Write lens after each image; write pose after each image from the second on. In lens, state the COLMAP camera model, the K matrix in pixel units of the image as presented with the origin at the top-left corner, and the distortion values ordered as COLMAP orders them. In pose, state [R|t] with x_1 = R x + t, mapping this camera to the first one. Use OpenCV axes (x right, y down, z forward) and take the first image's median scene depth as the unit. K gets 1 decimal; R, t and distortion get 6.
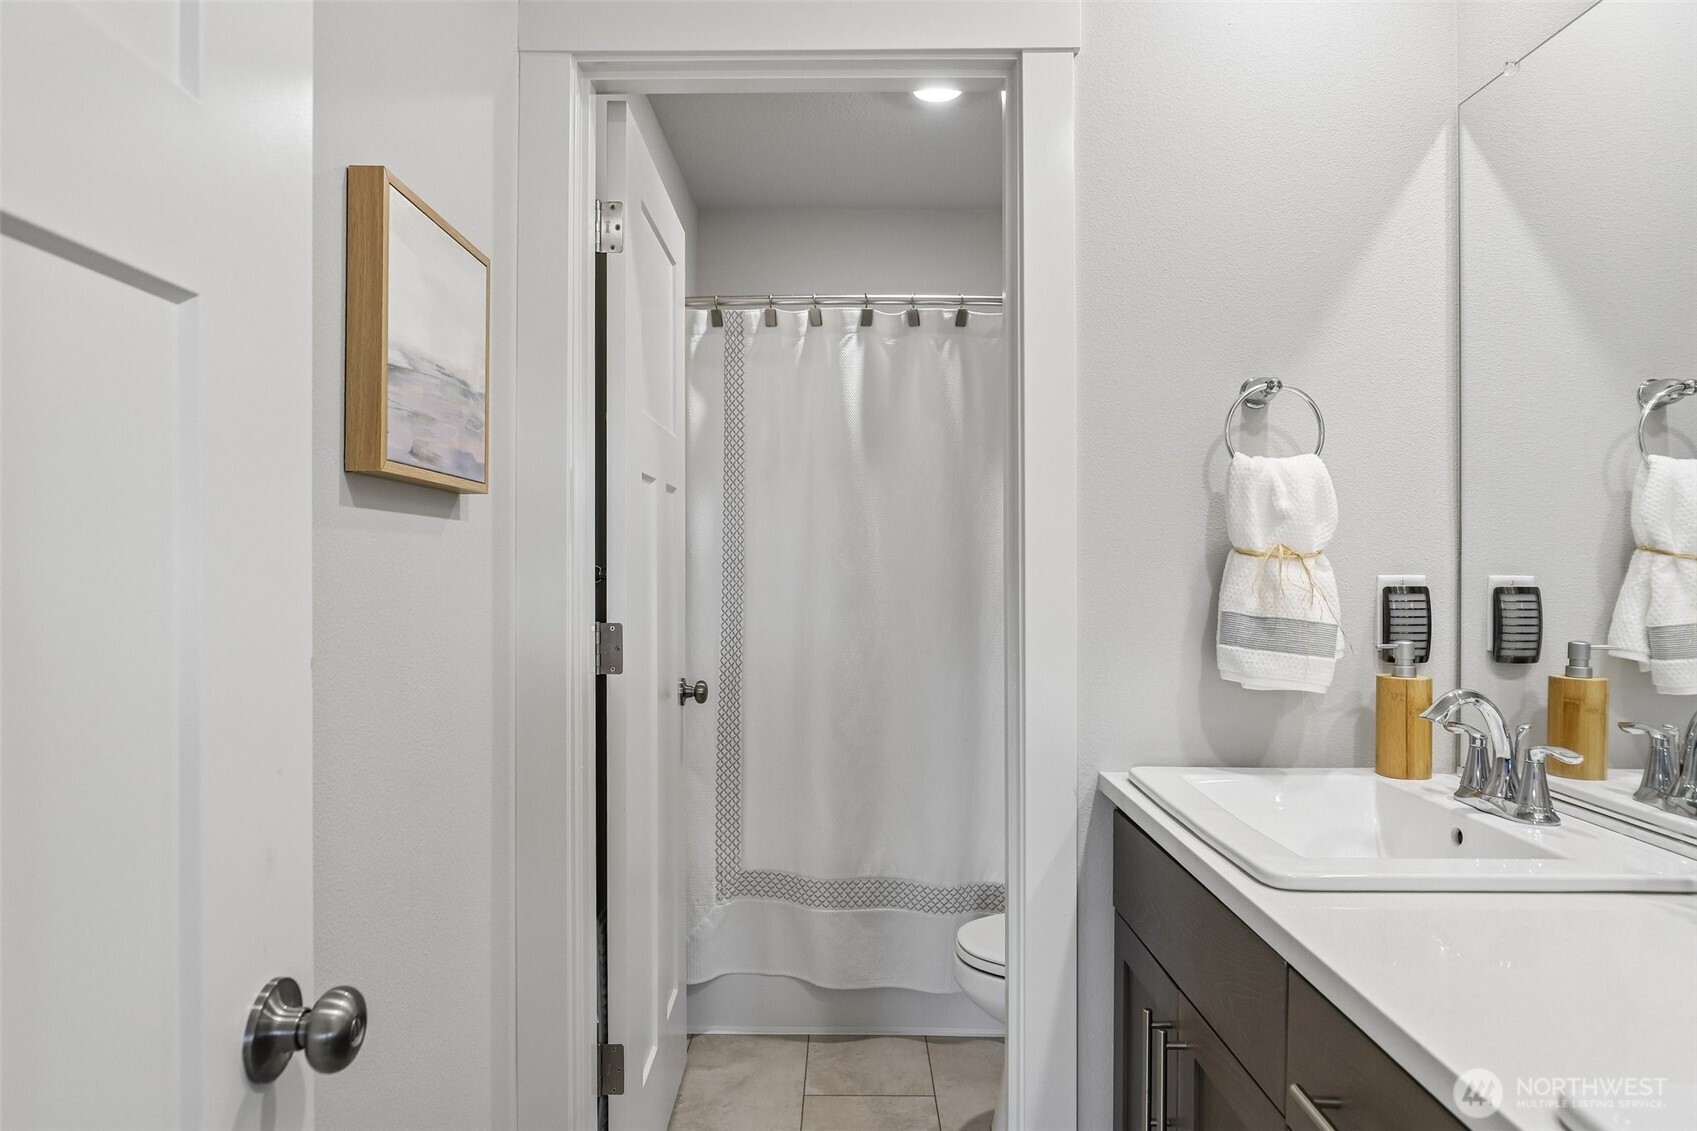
lens RADIAL K [[1005.6, 0, 843.2], [0, 1005.6, 559.2], [0, 0, 1]] dist [-0.015697, 0.001296]
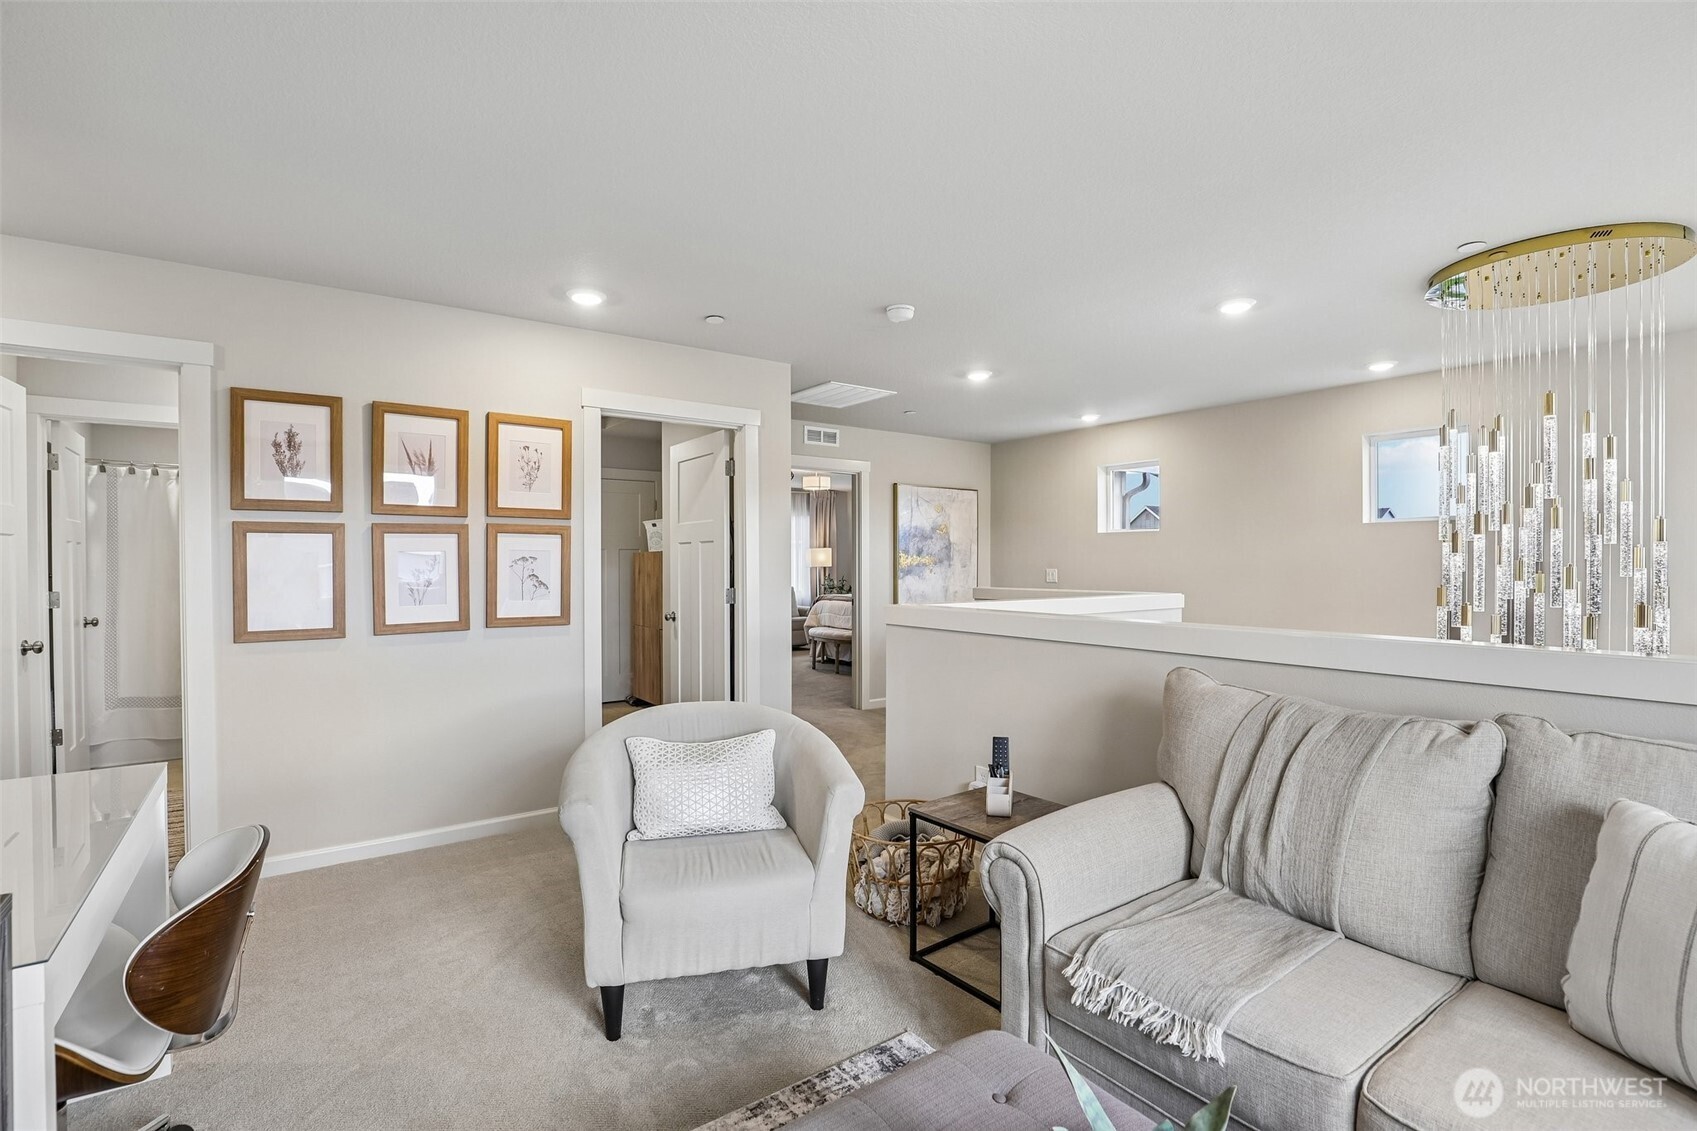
lens RADIAL K [[780.9, 0, 819.3], [0, 780.9, 561.5], [0, 0, 1]] dist [-0.017394, 0.005846]
pose [[0.817101, -0.005901, 0.576465, 0.314896], [-0.000454, 0.999941, 0.010880, -0.057276], [-0.576495, -0.009152, 0.817050, -2.265355]]
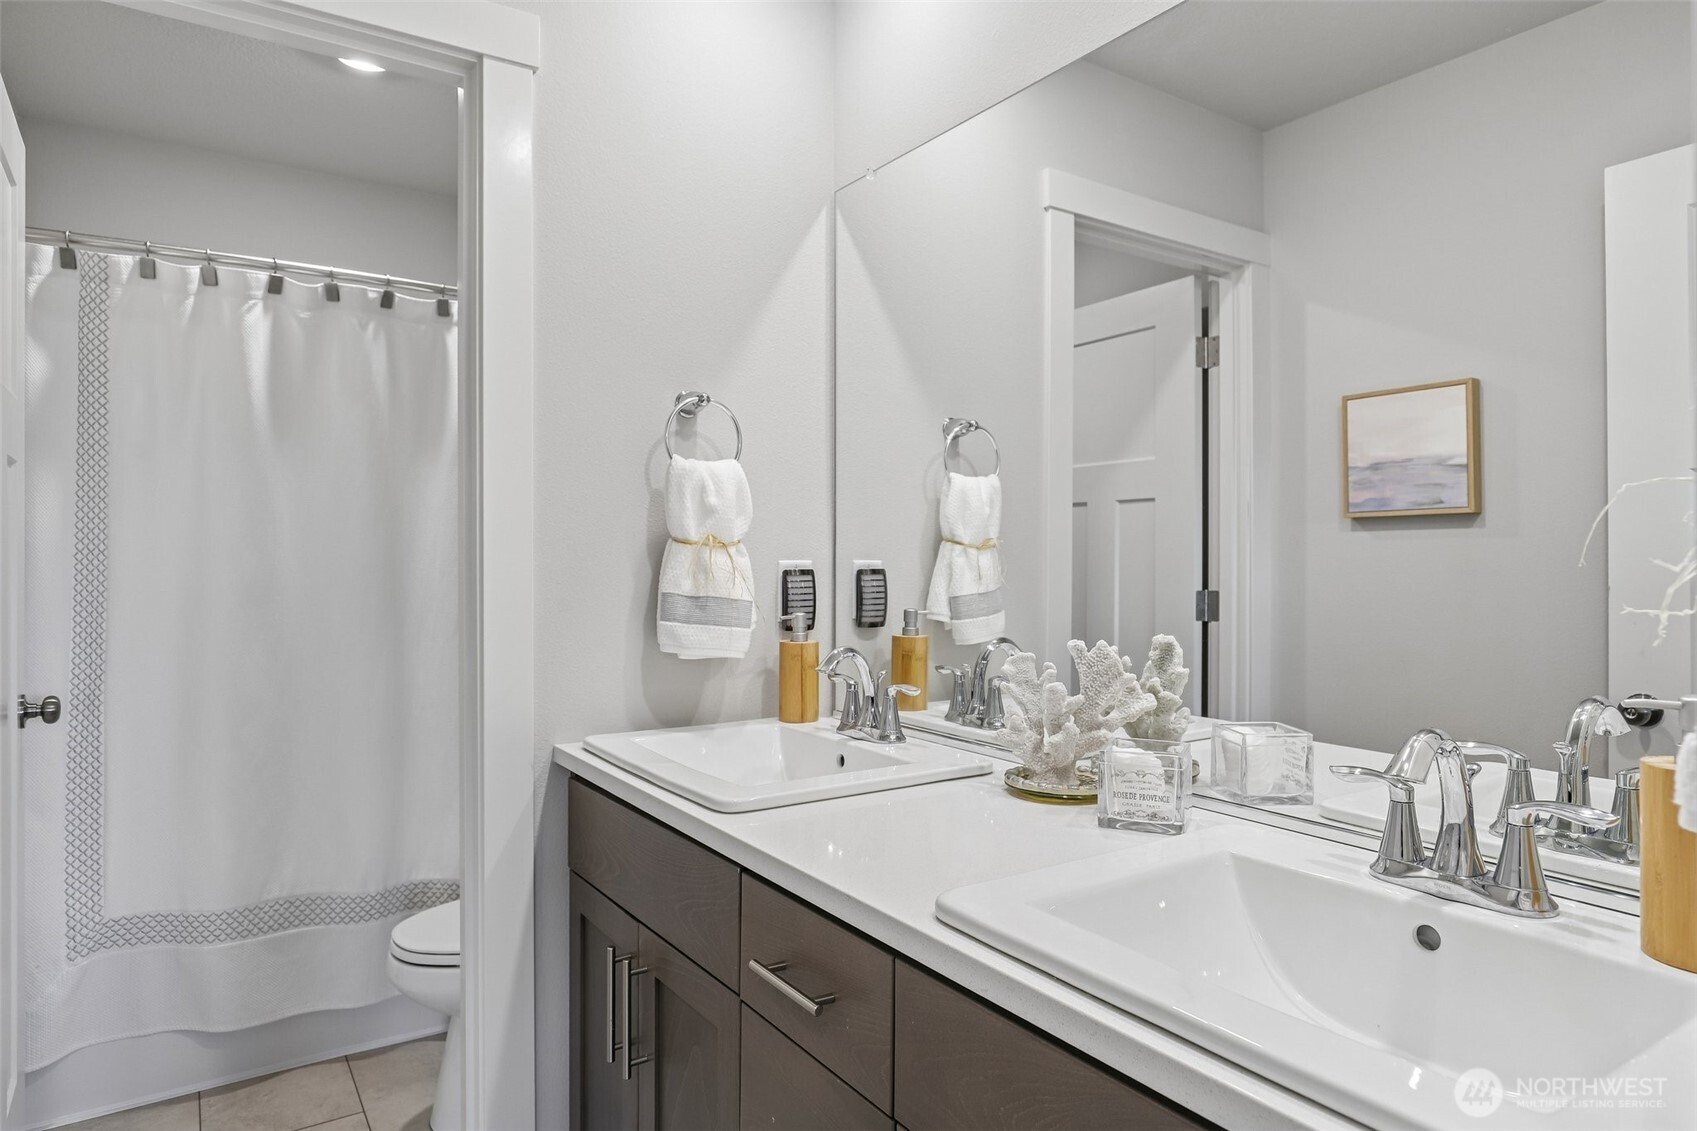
lens RADIAL K [[1005.6, 0, 849.7], [0, 1005.6, 556.2], [0, 0, 1]] dist [-0.015697, 0.001296]
pose [[0.820205, -0.001805, 0.572067, -0.100480], [0.001924, 0.999998, 0.000396, 0.010163], [-0.572066, 0.000776, 0.820207, -0.063212]]
